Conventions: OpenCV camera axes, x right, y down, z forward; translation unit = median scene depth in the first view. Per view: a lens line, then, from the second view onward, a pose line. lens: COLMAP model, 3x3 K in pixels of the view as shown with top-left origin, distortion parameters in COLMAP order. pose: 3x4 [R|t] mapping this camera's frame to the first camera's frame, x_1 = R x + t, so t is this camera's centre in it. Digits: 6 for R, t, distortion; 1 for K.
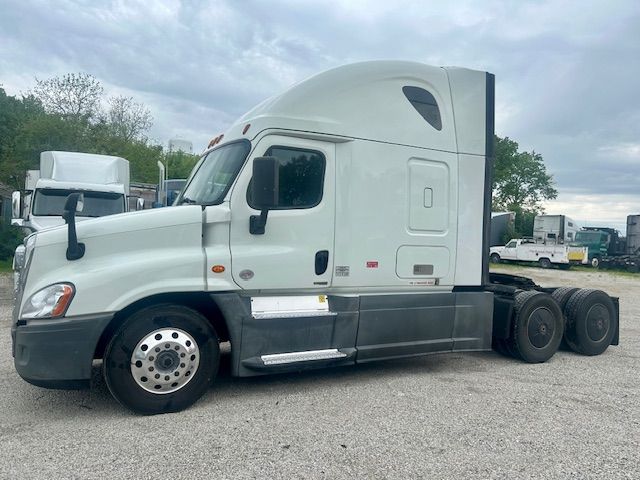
lens RADIAL K [[478.5, 0, 320.0], [0, 478.5, 240.0], [0, 0, 1]] dist [0.075309, -0.087346]
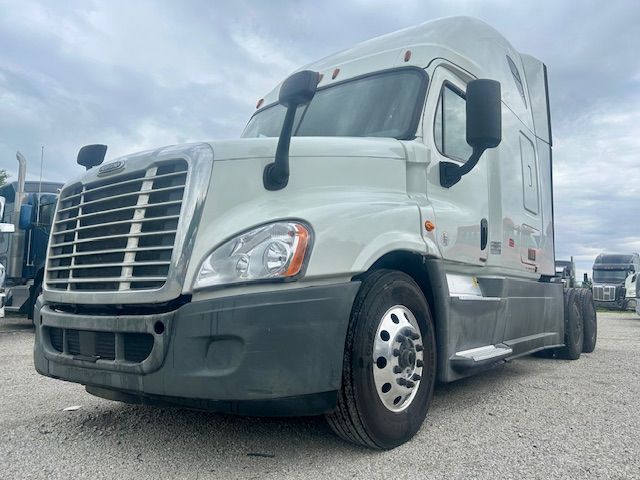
lens RADIAL K [[478.5, 0, 320.0], [0, 478.5, 240.0], [0, 0, 1]] dist [0.075309, -0.087346]
pose [[0.906272, 0.027429, 0.421803, -0.691648], [0.018283, 0.994415, -0.103946, 0.160599], [-0.422299, 0.101915, 0.900709, 0.458791]]
